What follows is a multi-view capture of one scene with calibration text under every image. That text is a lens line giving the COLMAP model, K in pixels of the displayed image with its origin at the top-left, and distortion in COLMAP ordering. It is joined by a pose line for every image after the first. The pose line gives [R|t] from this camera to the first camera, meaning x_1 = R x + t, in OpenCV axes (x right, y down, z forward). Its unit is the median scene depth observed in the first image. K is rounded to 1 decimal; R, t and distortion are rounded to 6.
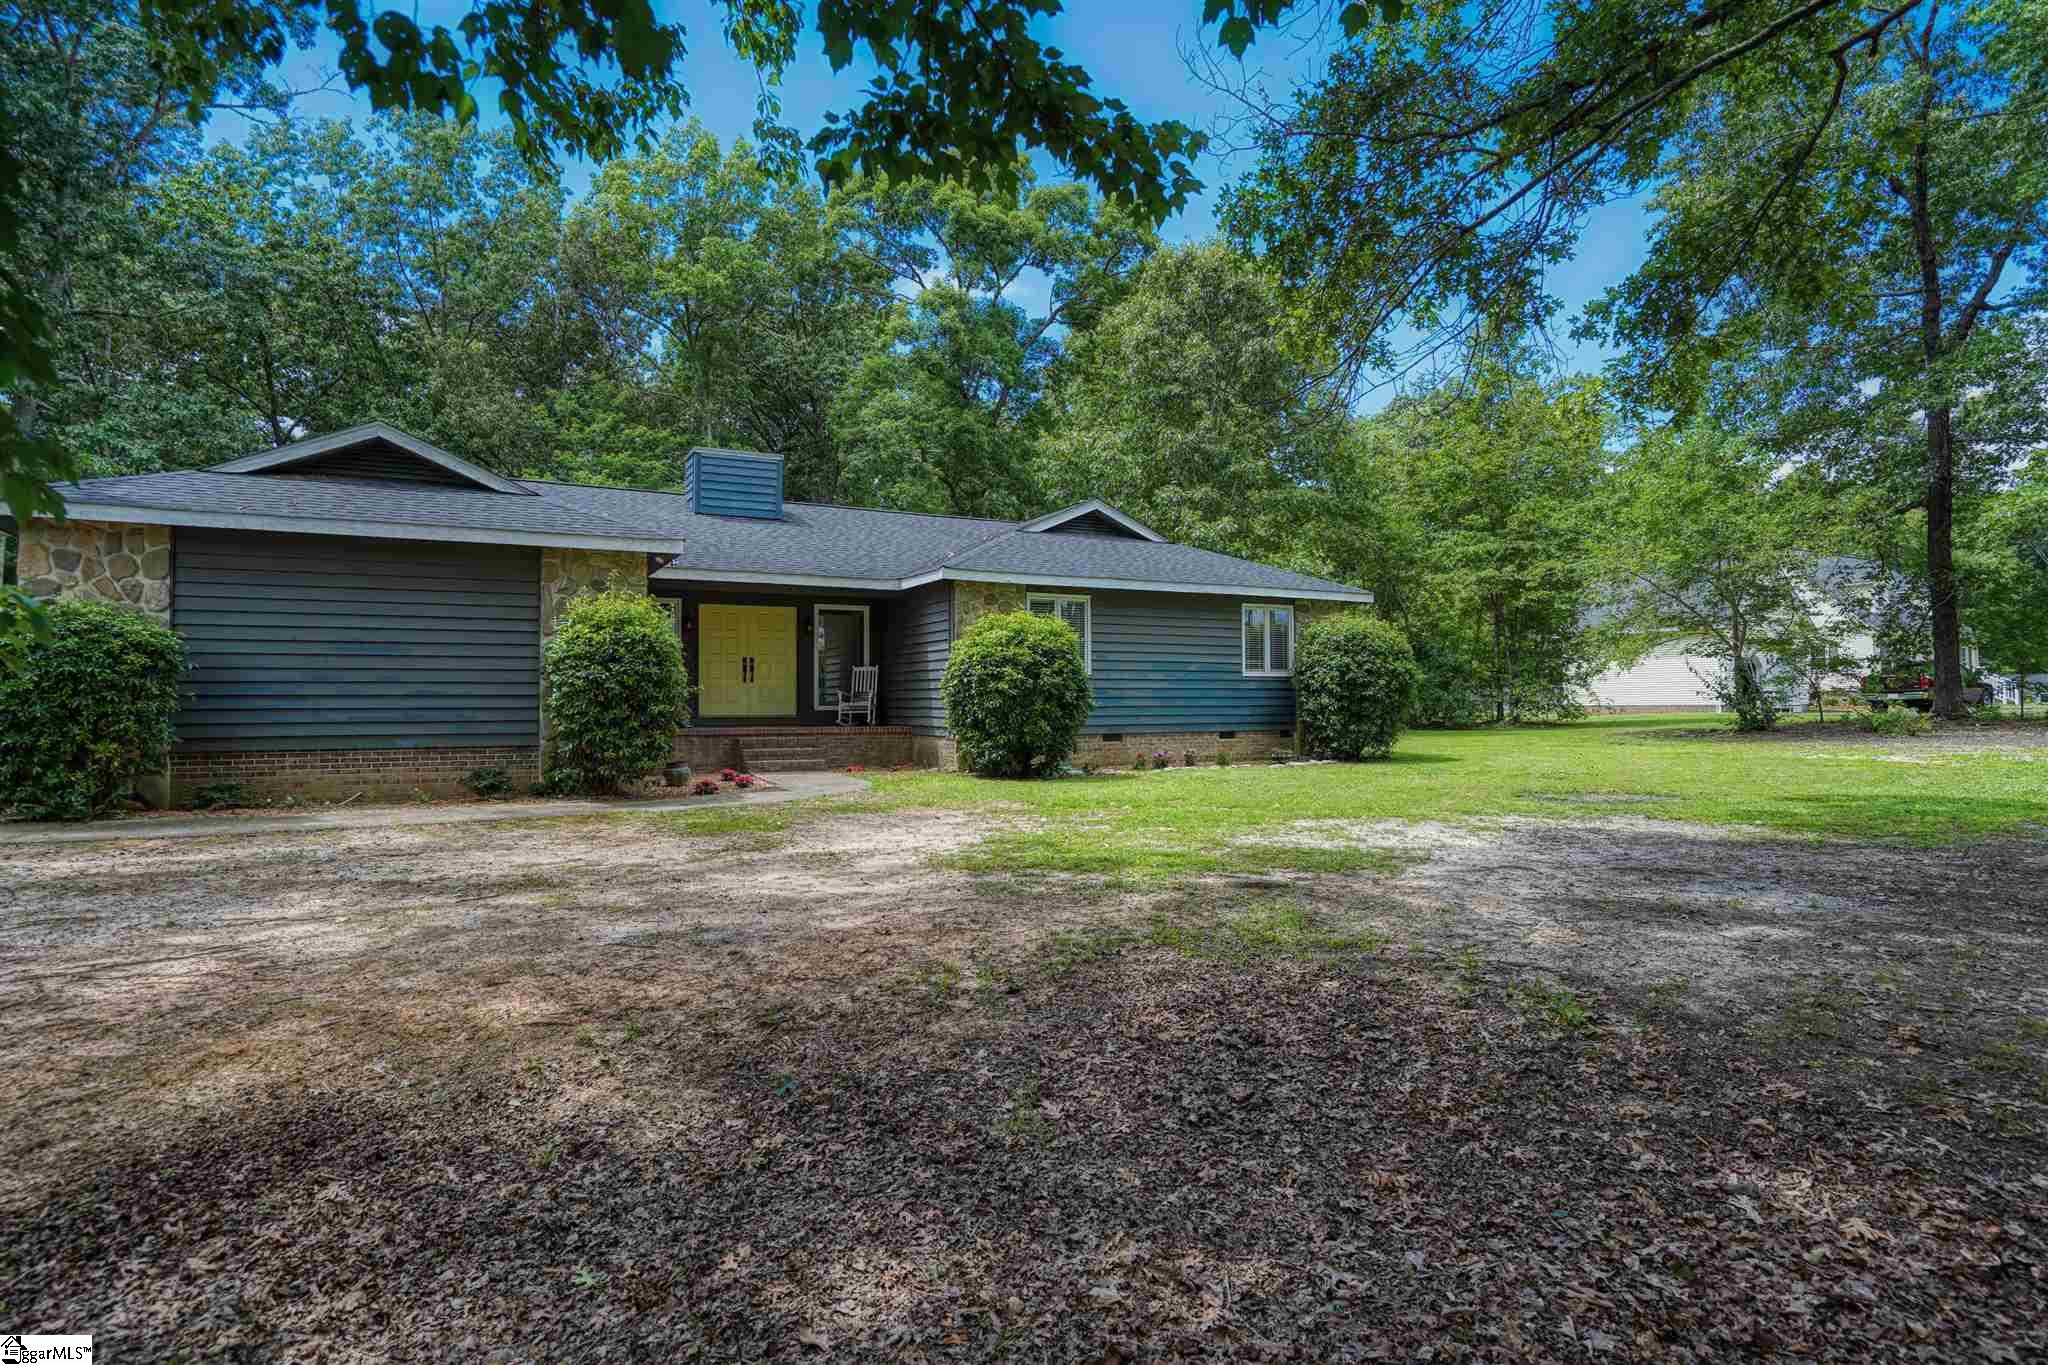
lens RADIAL K [[1064.3, 0, 1024.0], [0, 1064.3, 682.5], [0, 0, 1]] dist [-0.000002, -0.000009]
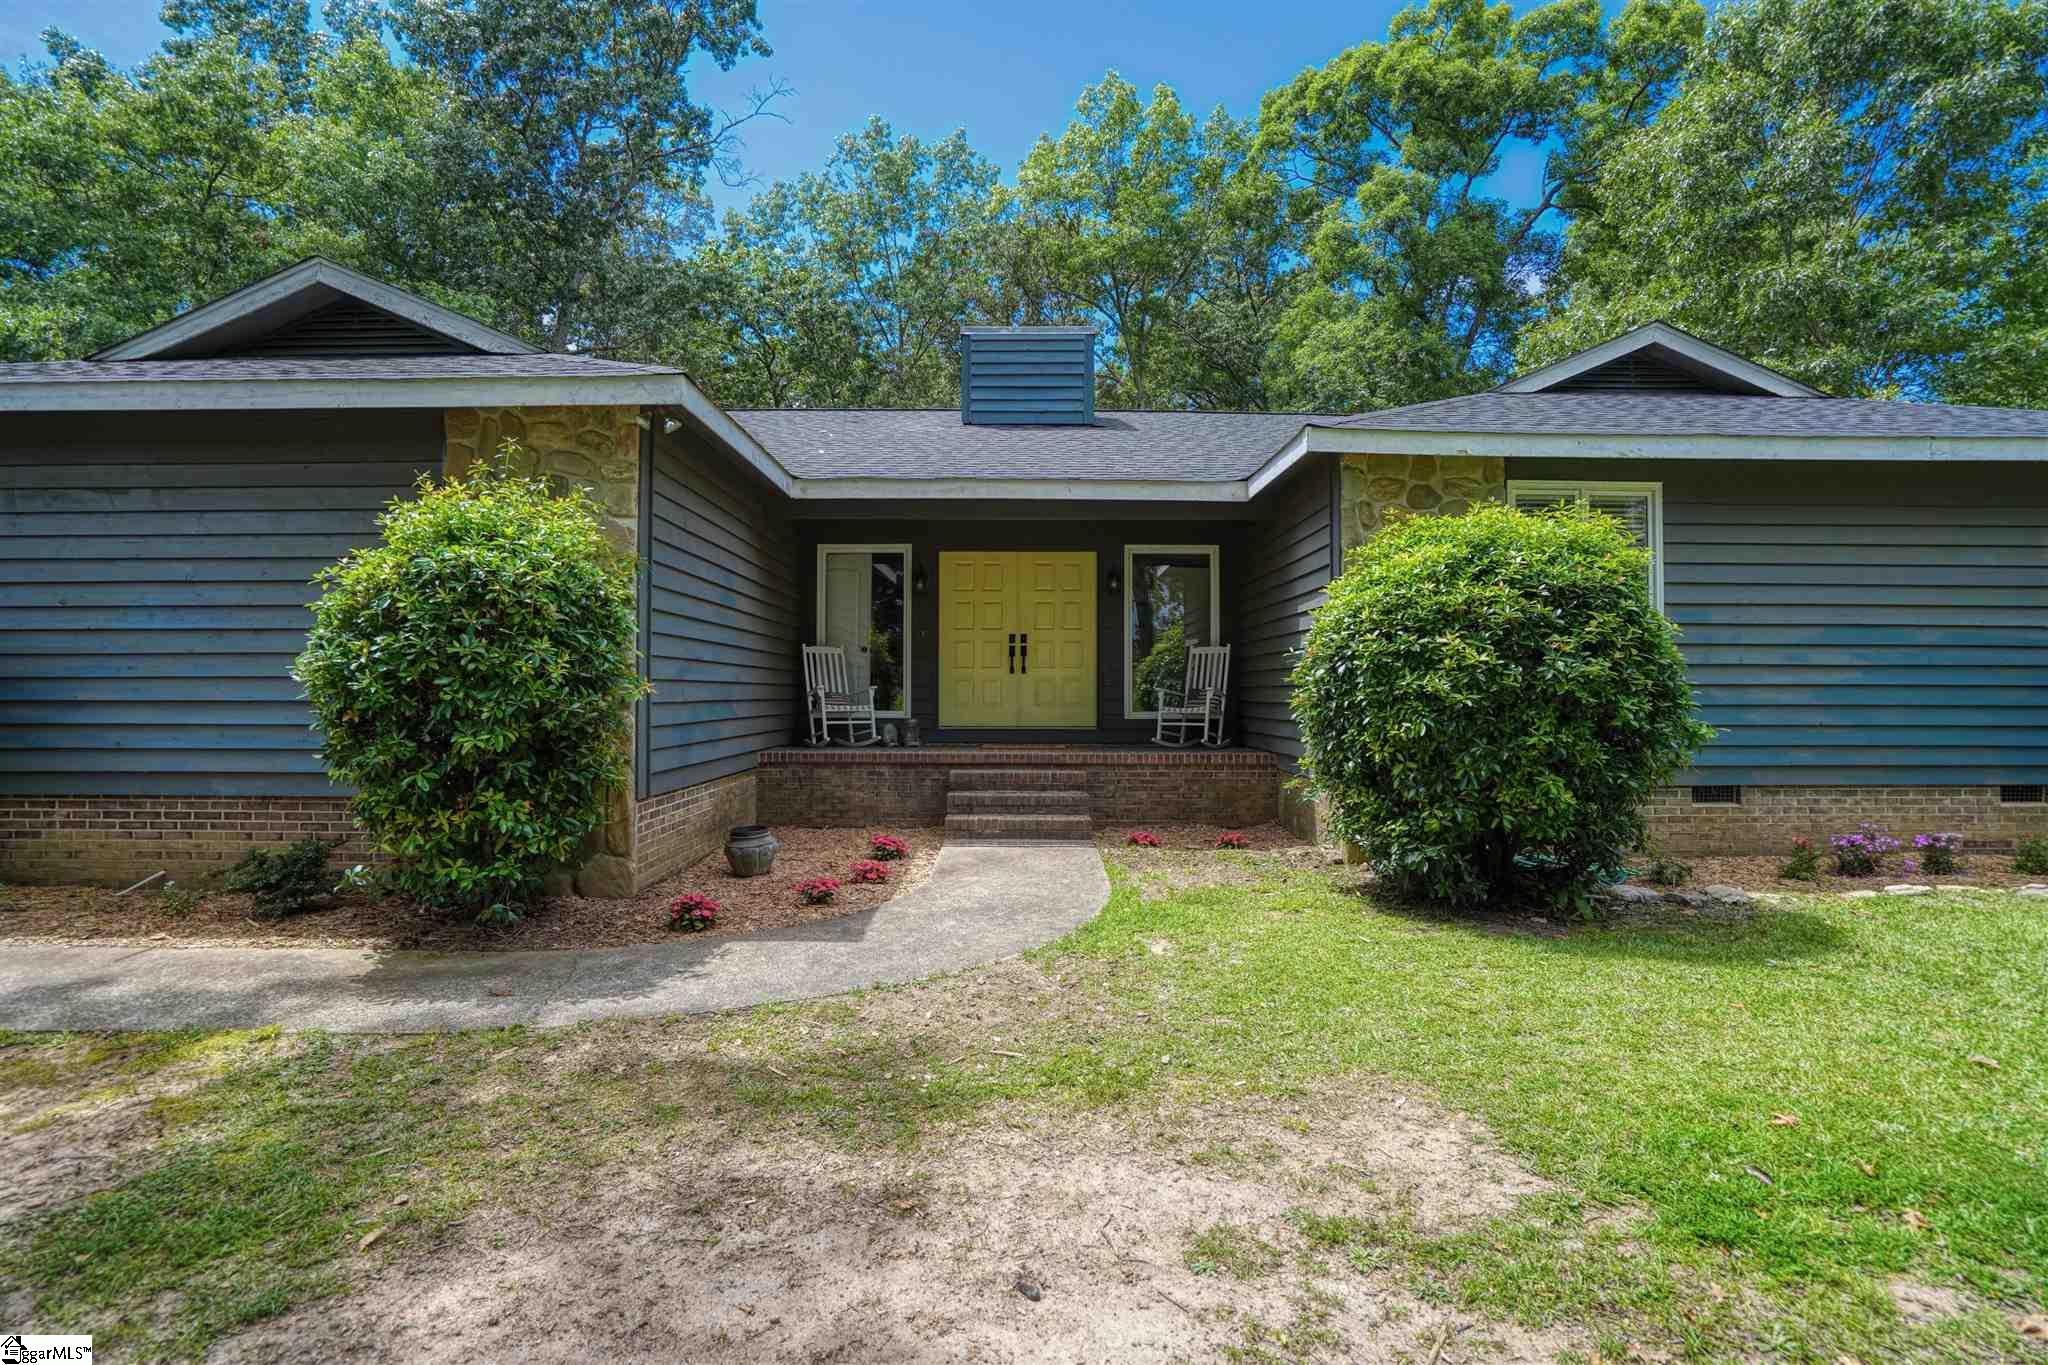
lens RADIAL K [[964.3, 0, 1023.6], [0, 964.3, 679.2], [0, 0, 1]] dist [-0.057410, 0.023511]
pose [[0.889428, 0.000382, -0.457075, 0.004153], [0.003328, 0.999968, 0.007310, -0.001016], [0.457064, -0.008023, 0.889398, 0.510844]]
